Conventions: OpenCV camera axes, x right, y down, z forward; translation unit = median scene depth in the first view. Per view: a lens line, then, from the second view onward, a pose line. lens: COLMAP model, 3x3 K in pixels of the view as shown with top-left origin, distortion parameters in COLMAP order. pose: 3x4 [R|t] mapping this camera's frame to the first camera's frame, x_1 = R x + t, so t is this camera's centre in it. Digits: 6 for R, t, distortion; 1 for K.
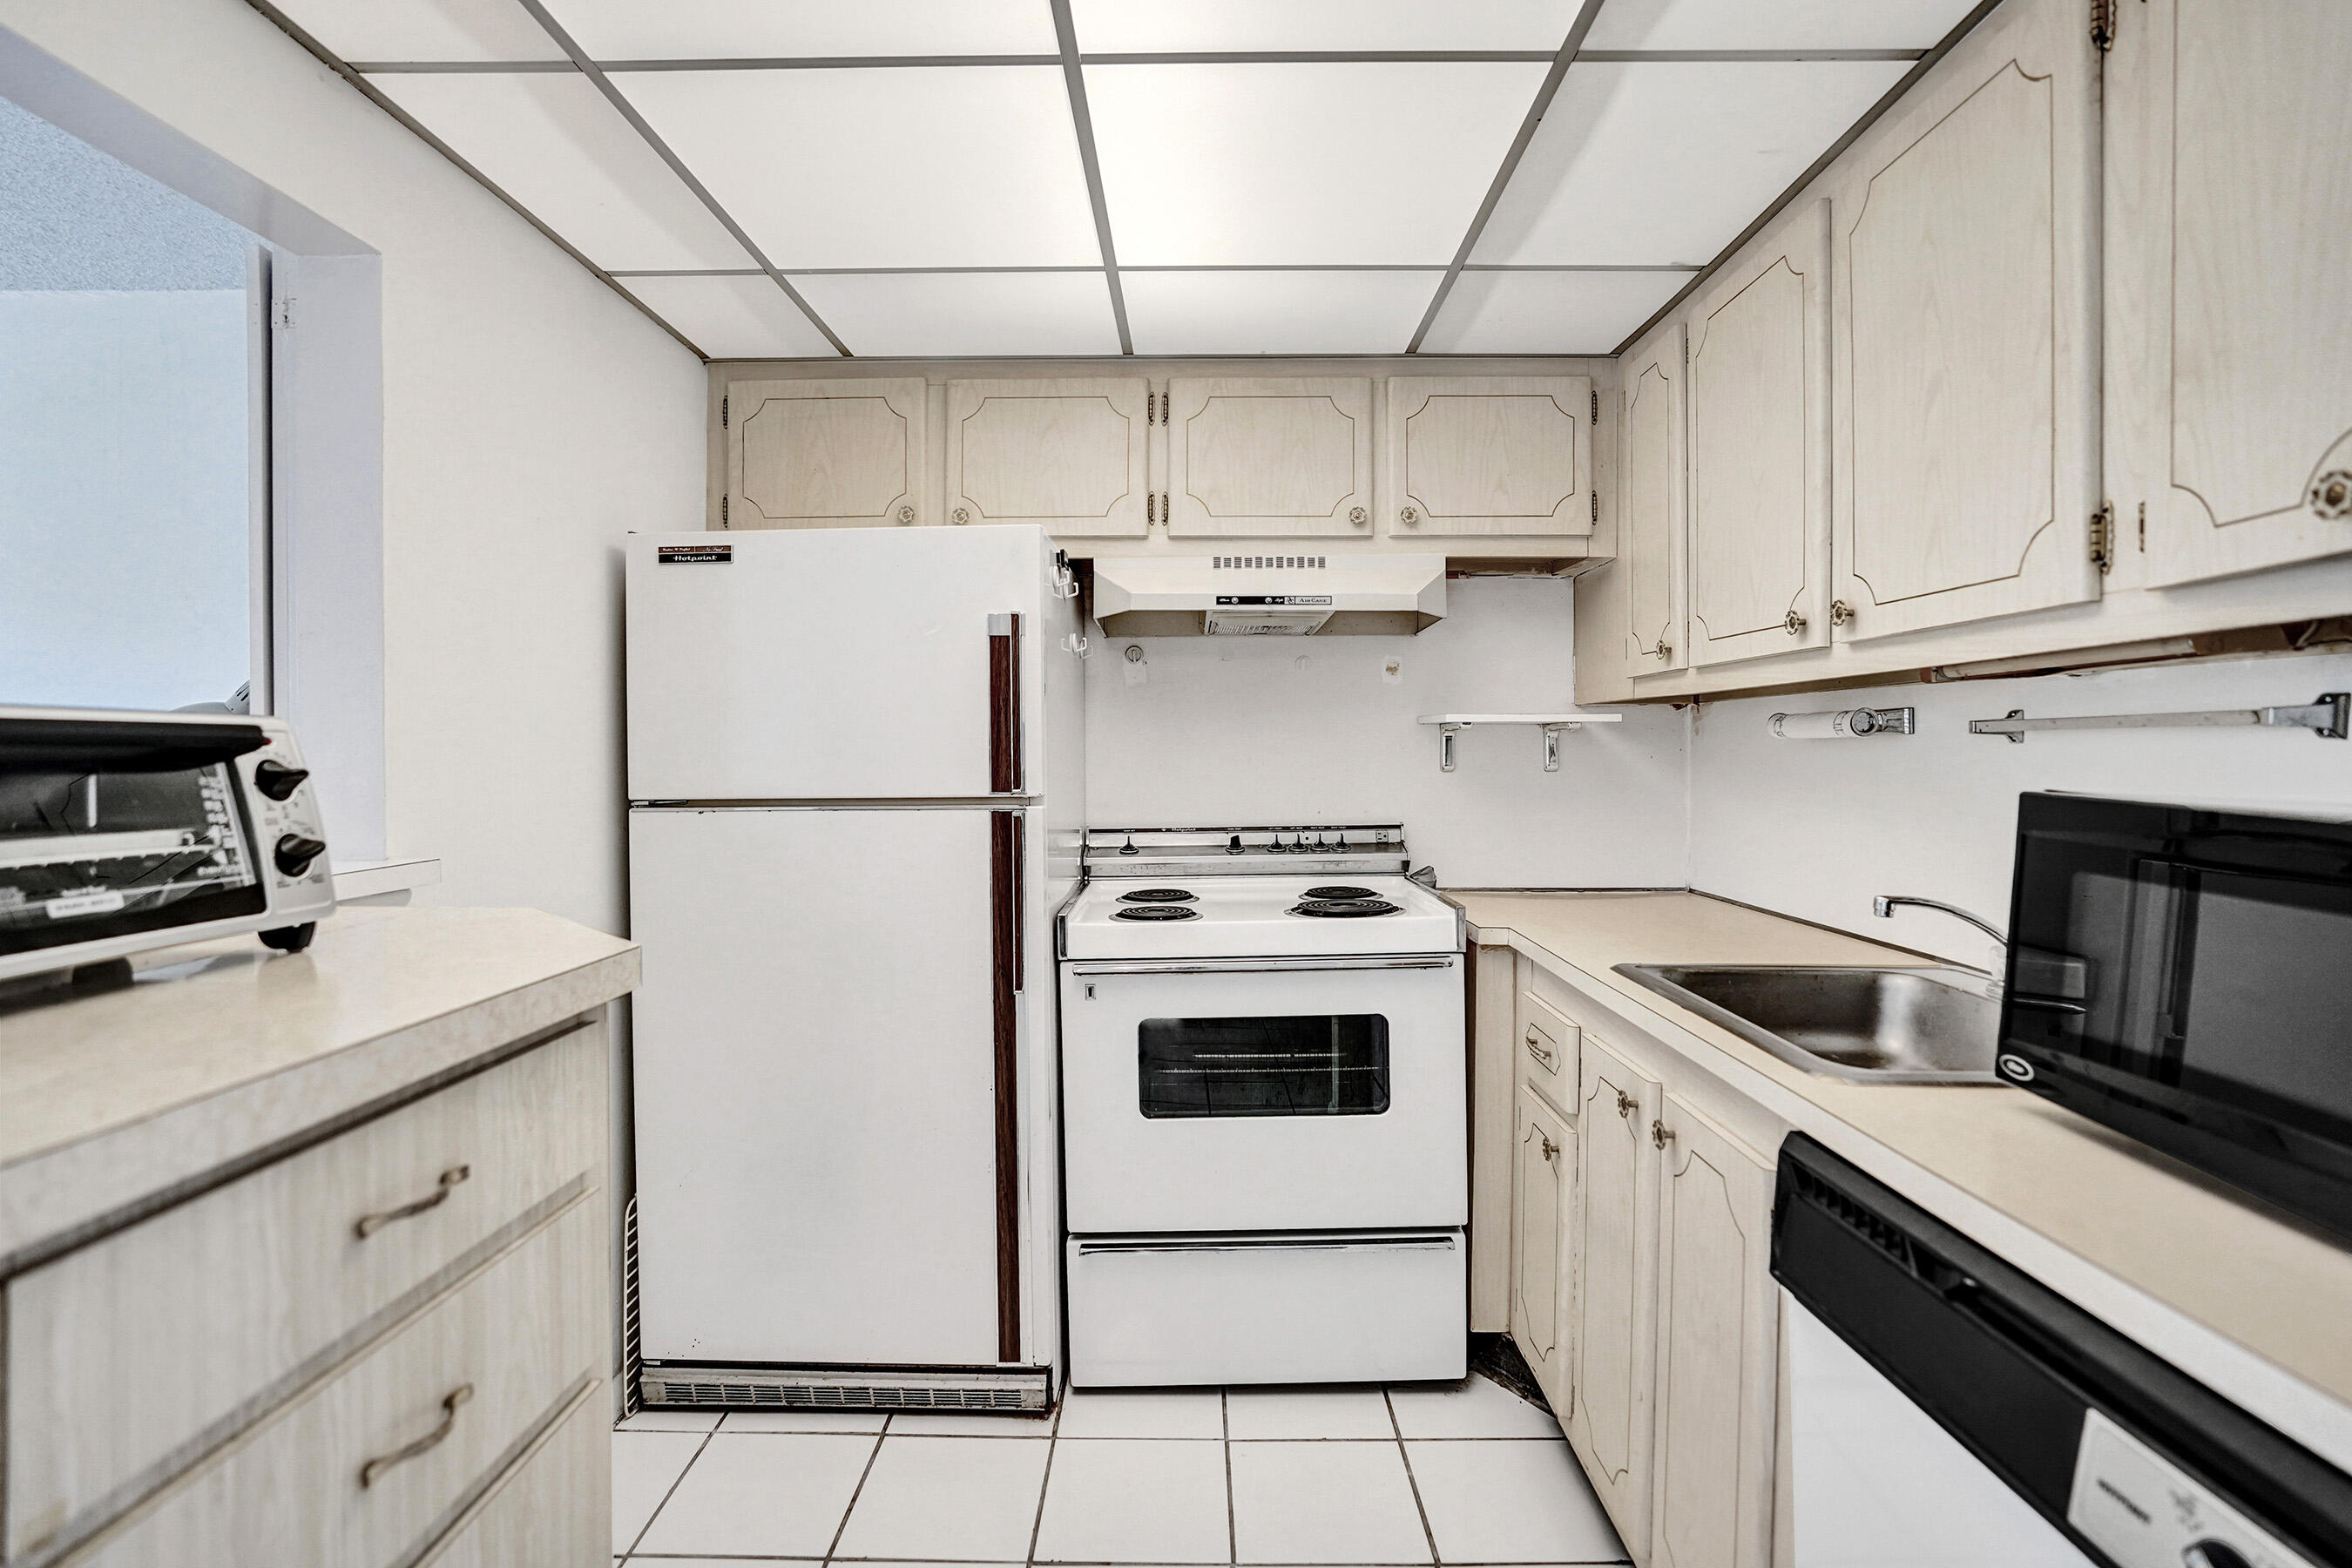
lens RADIAL K [[1095.5, 0, 1179.7], [0, 1095.5, 718.7], [0, 0, 1]] dist [-0.050680, 0.026794]
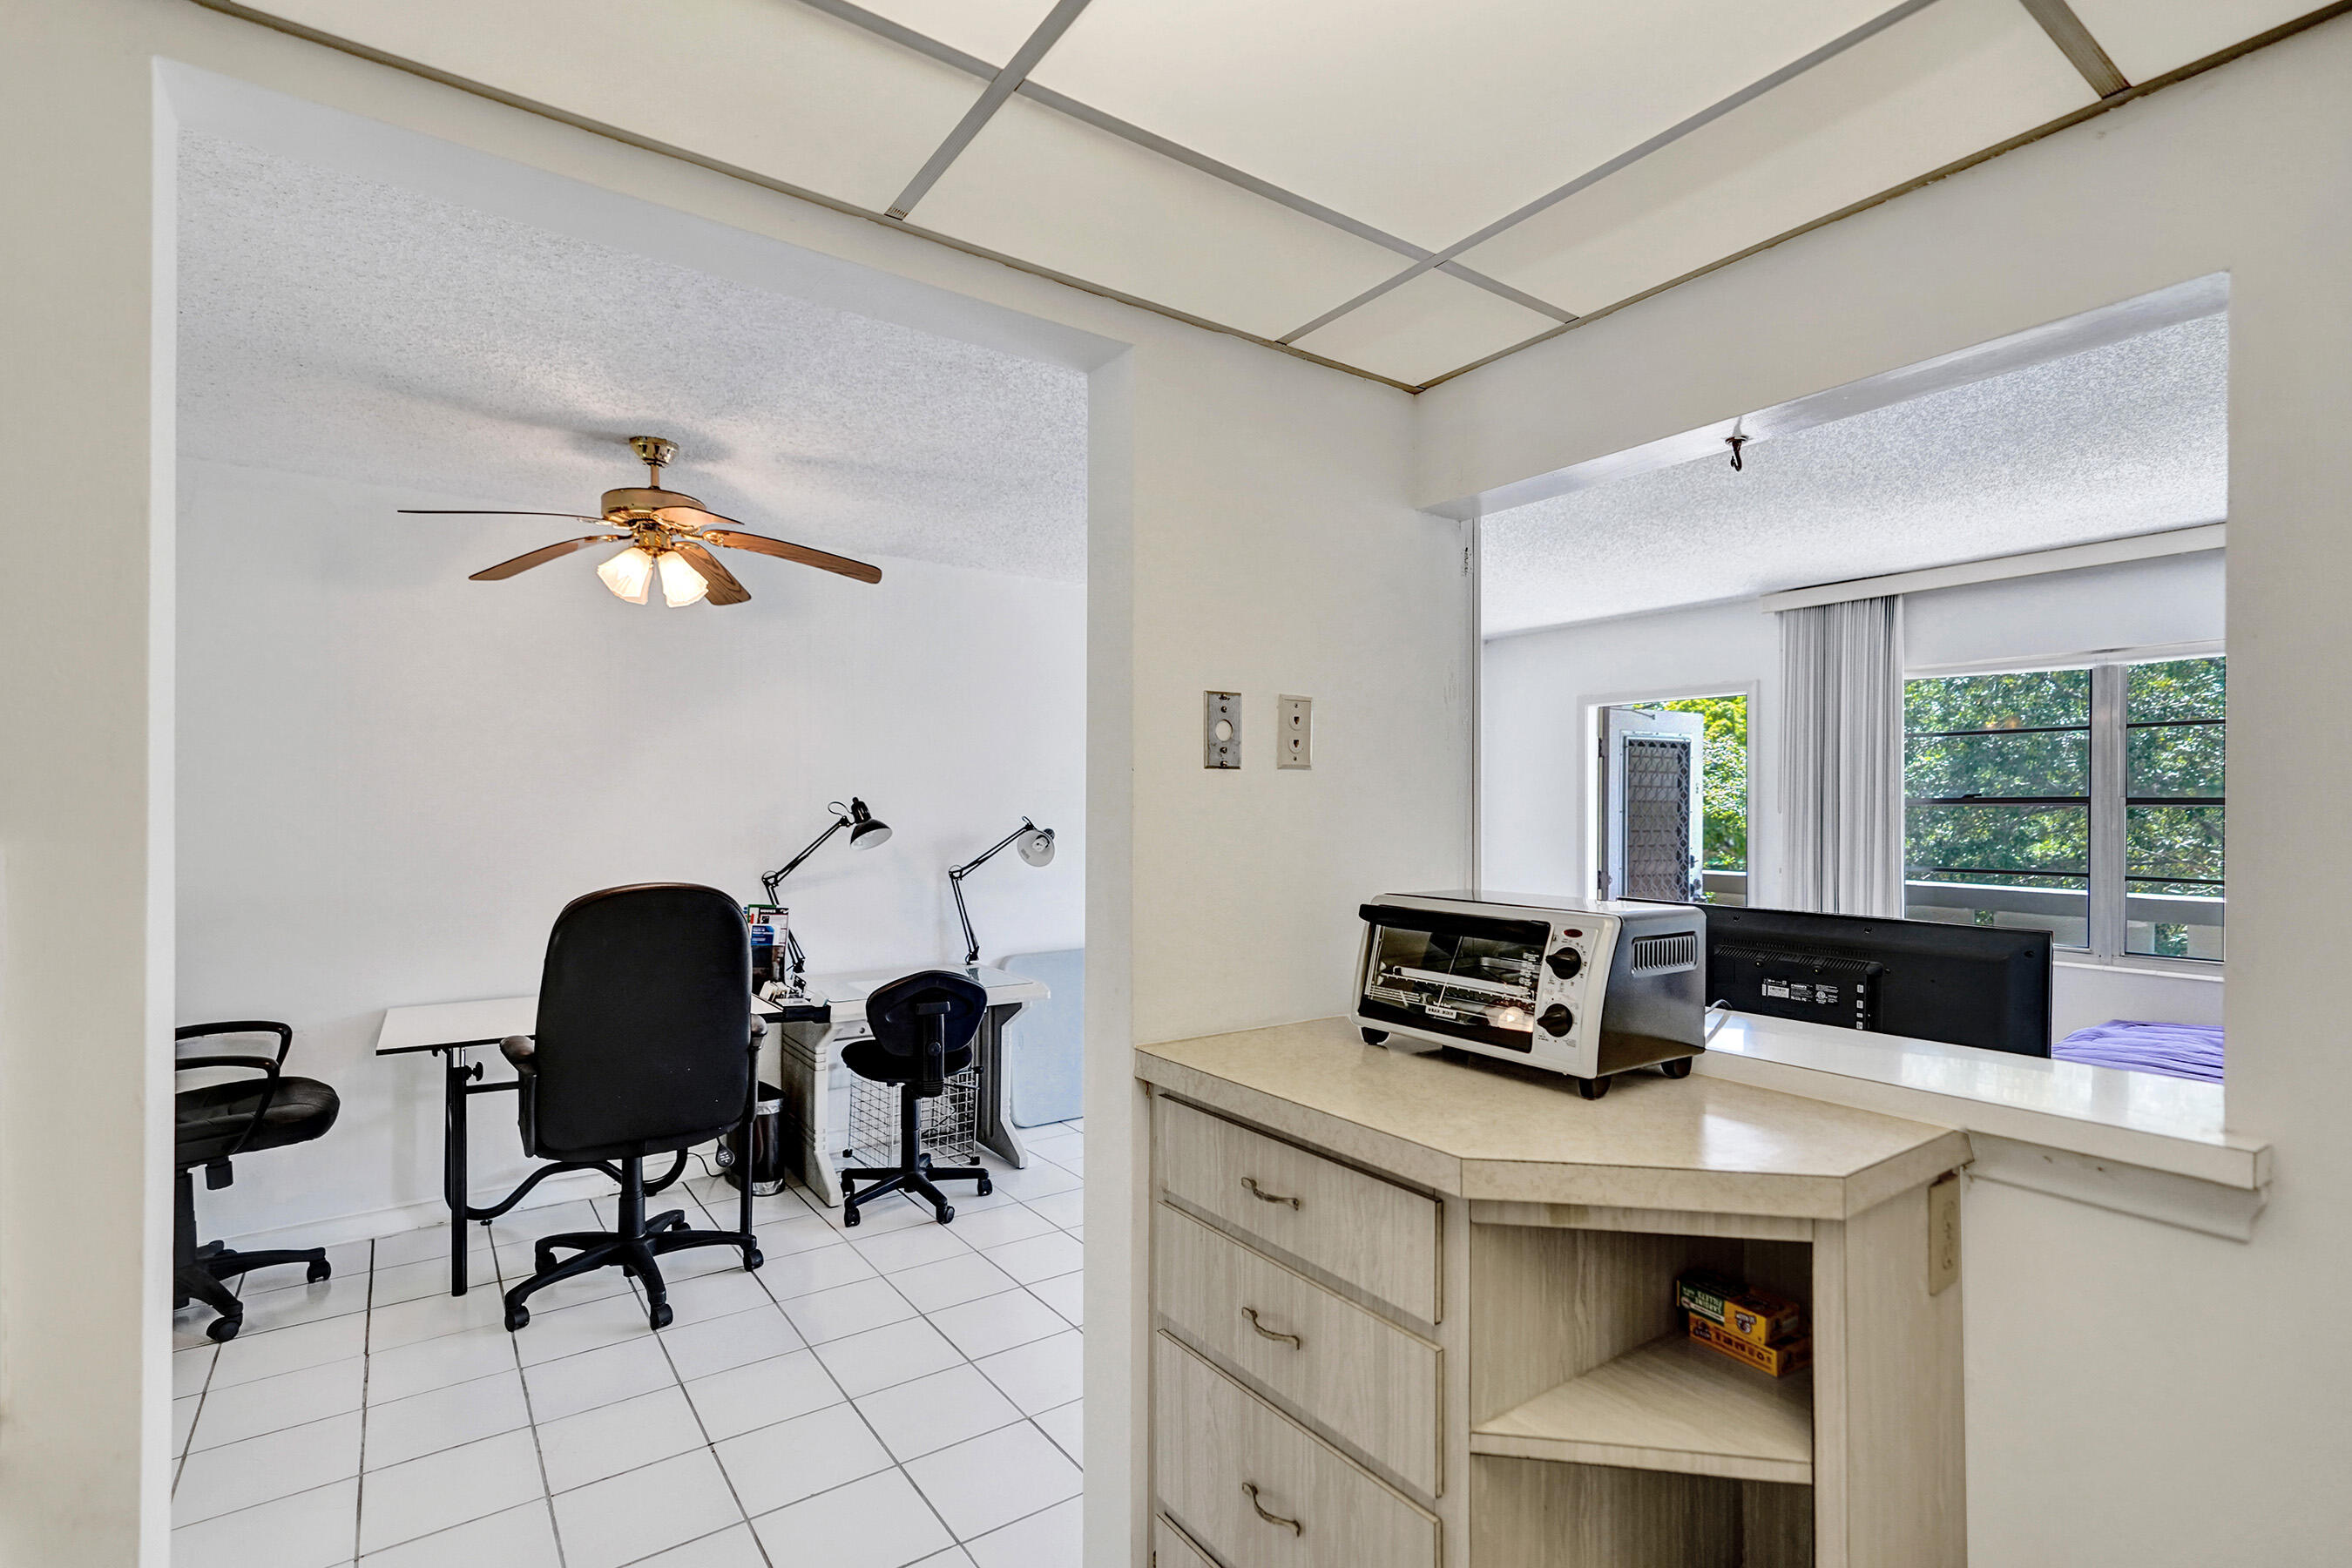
lens RADIAL K [[1095.5, 0, 1179.7], [0, 1095.5, 718.7], [0, 0, 1]] dist [-0.050680, 0.026794]
pose [[-0.802486, -0.045932, -0.594901, 0.188325], [0.015295, 0.995121, -0.097465, -0.059826], [0.596475, -0.087313, -0.797868, 0.873568]]
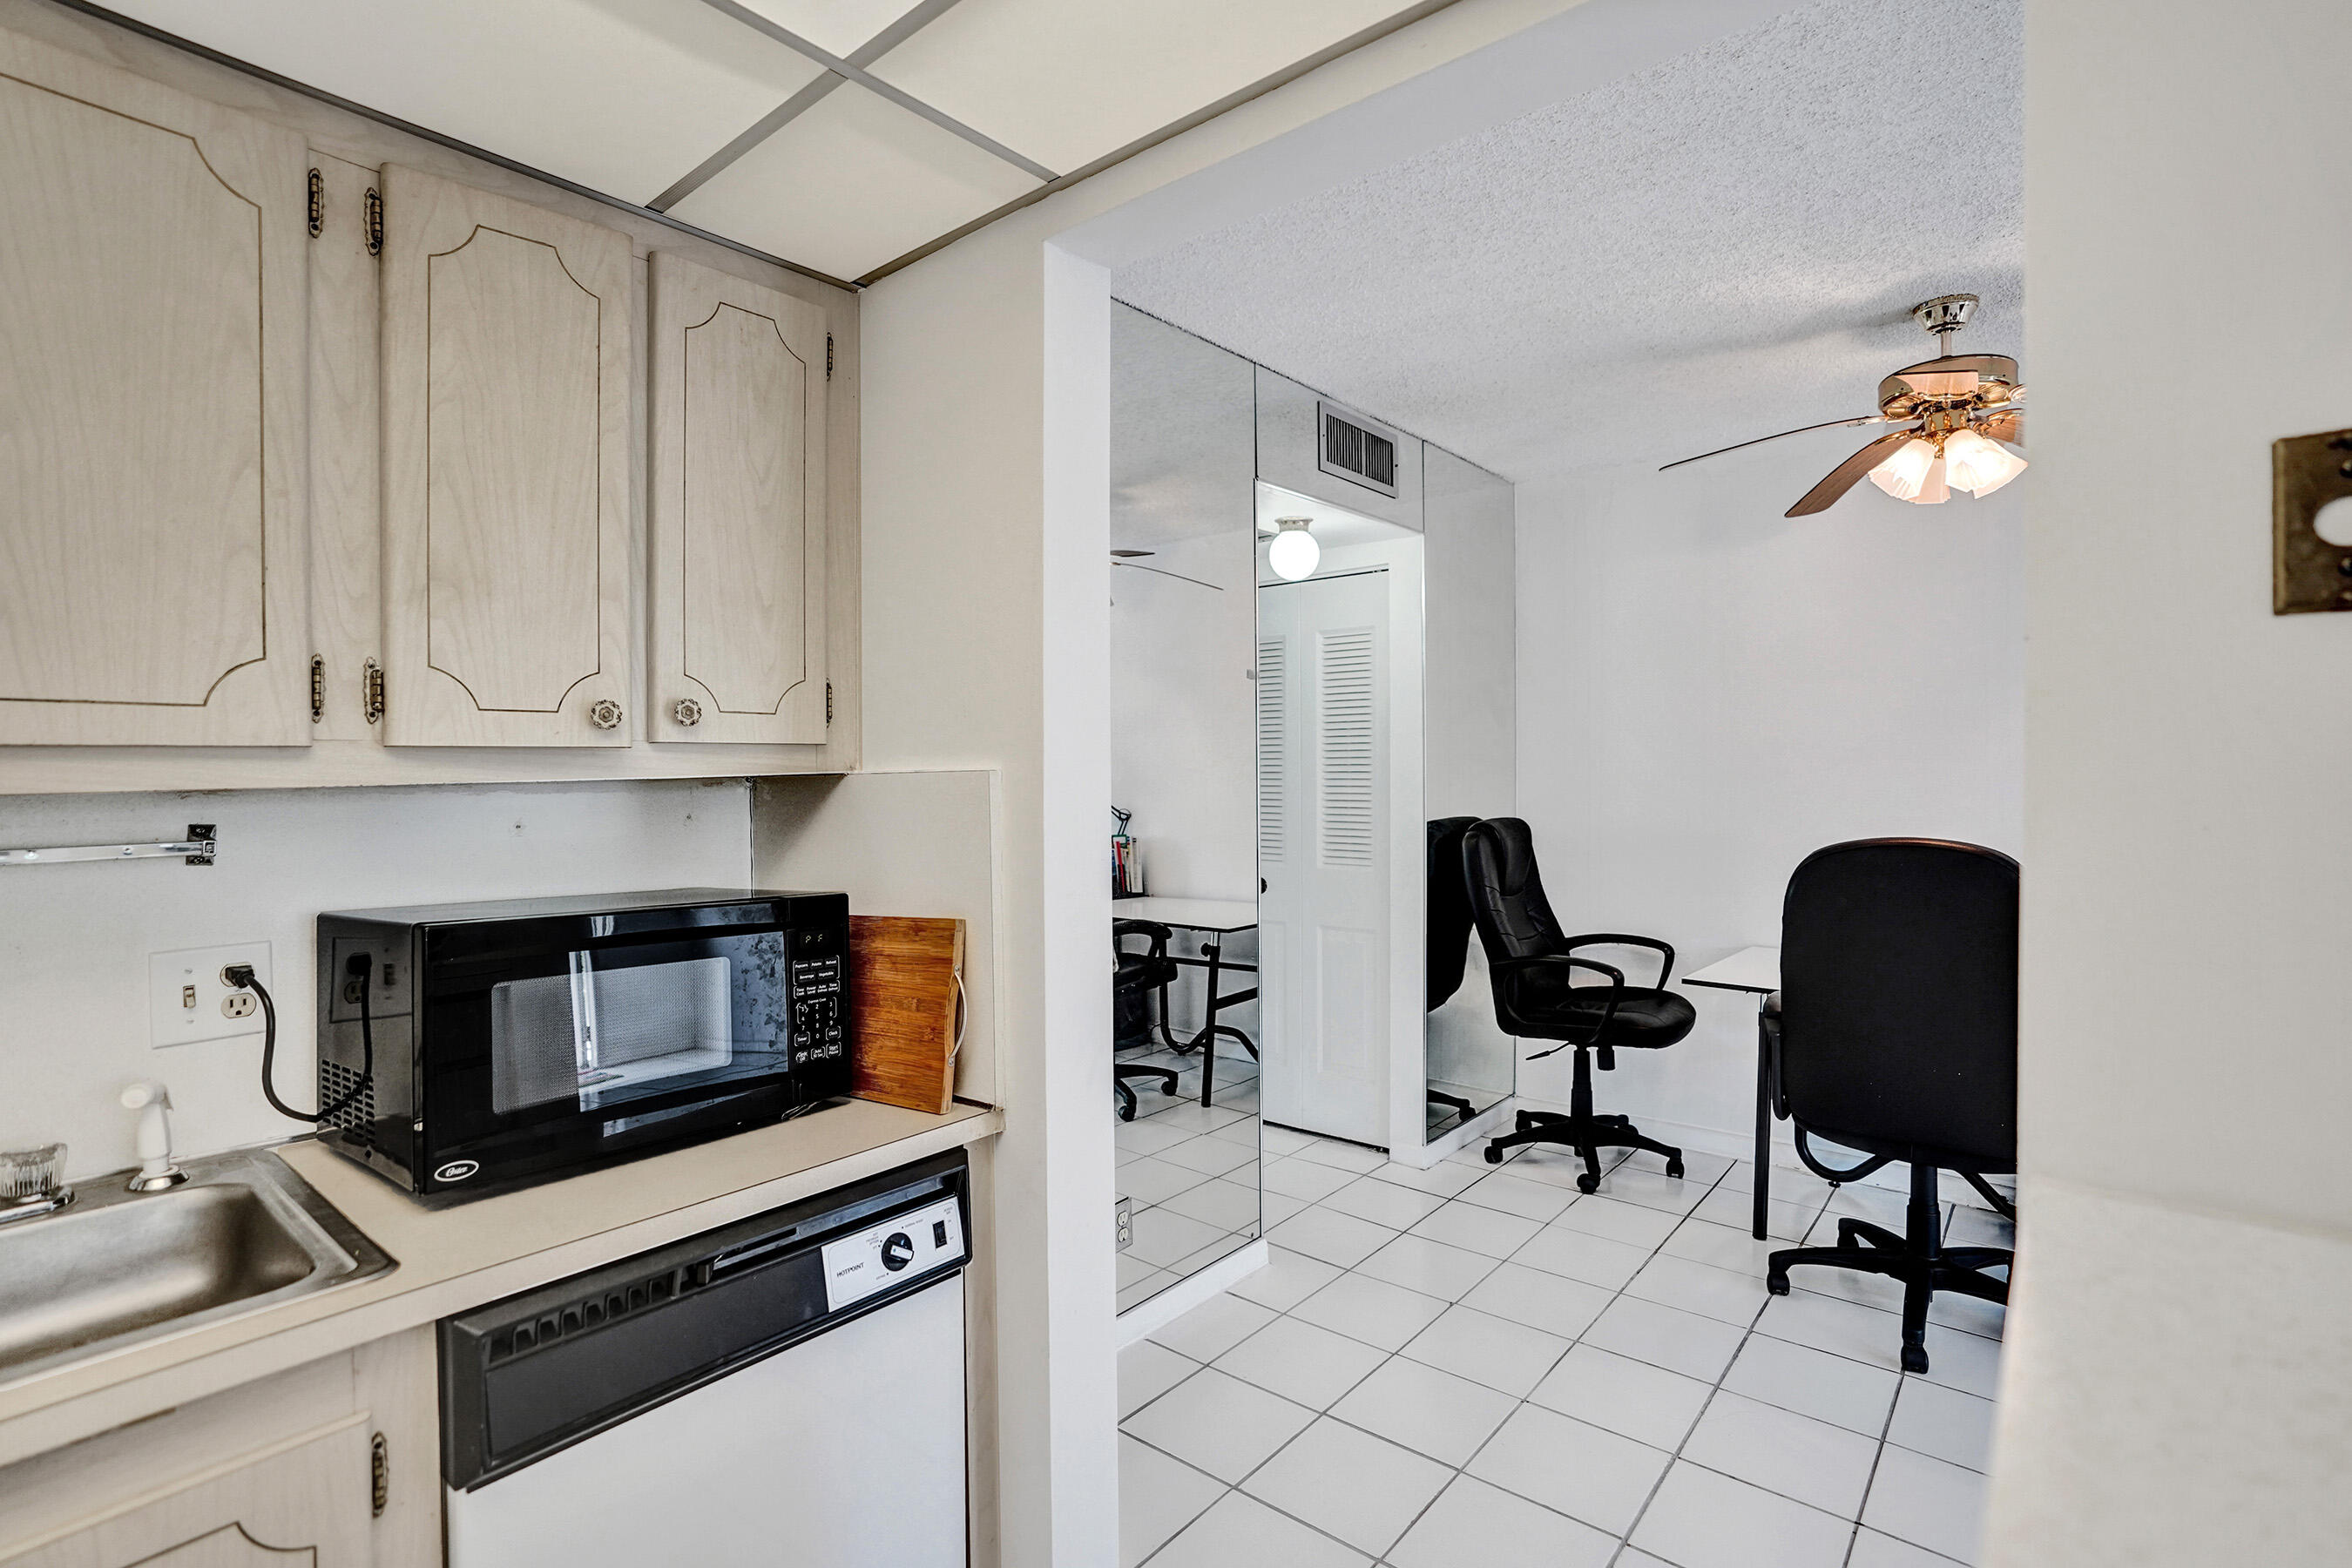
lens RADIAL K [[1110.4, 0, 1182.3], [0, 1110.4, 722.7], [0, 0, 1]] dist [-0.030994, 0.000284]
pose [[-0.776243, 0.029174, 0.629759, -0.278072], [-0.007580, 0.998425, -0.055597, -0.045465], [-0.630388, -0.047931, -0.774799, 0.728764]]
